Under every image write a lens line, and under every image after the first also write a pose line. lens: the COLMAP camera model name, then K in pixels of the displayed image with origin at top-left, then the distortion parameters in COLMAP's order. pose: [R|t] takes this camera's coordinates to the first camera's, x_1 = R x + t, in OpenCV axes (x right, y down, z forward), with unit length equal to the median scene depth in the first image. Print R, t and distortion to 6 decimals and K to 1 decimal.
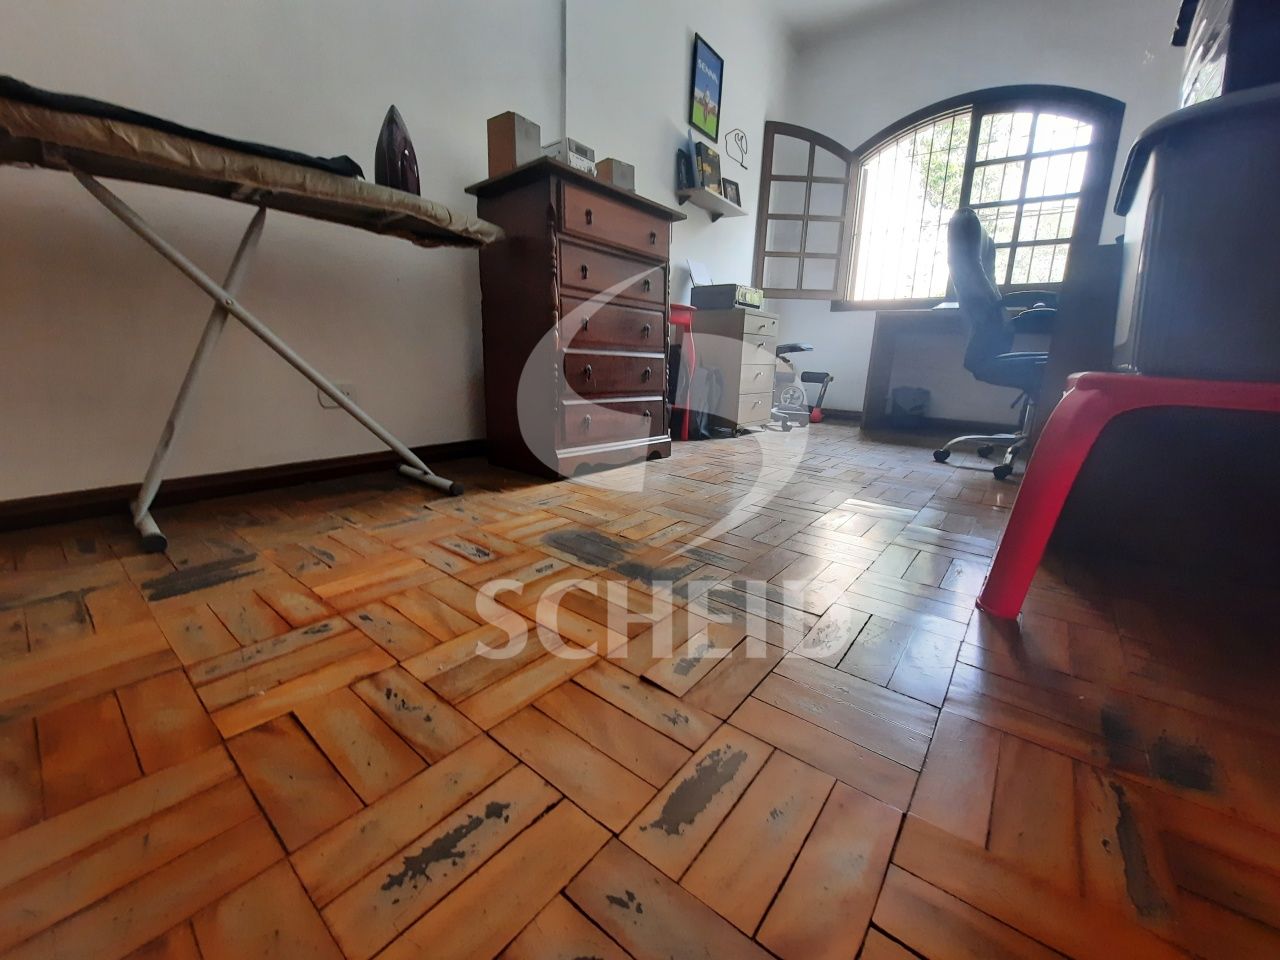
lens RADIAL K [[511.9, 0, 635.3], [0, 511.9, 478.2], [0, 0, 1]] dist [-0.013968, -0.000614]
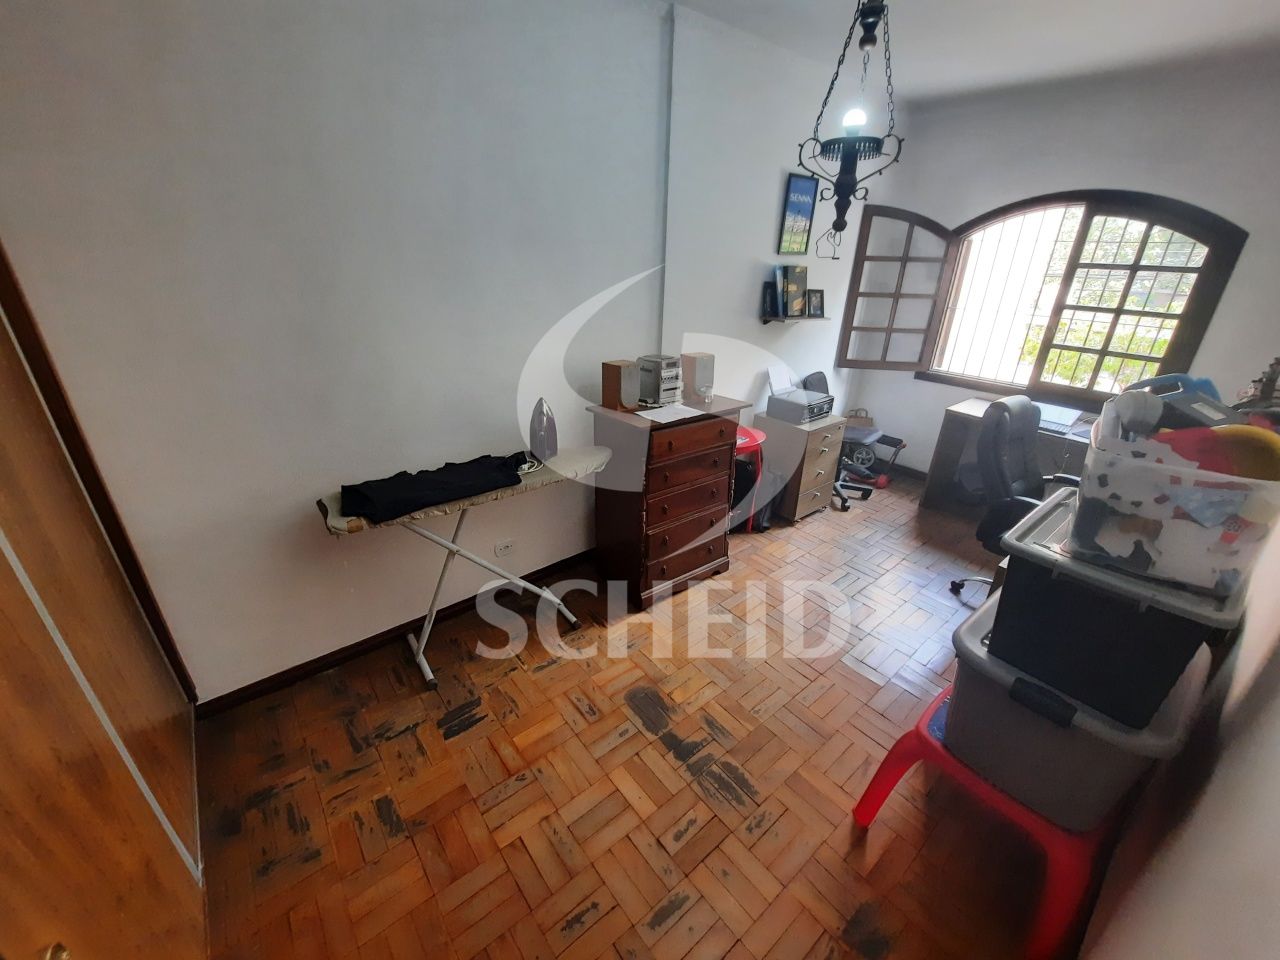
lens RADIAL K [[511.9, 0, 635.3], [0, 511.9, 478.2], [0, 0, 1]] dist [-0.013968, -0.000614]
pose [[0.976962, 0.077720, -0.198758, 0.132938], [-0.039262, 0.980889, 0.190568, -0.901599], [0.209771, -0.178374, 0.961342, -0.509508]]
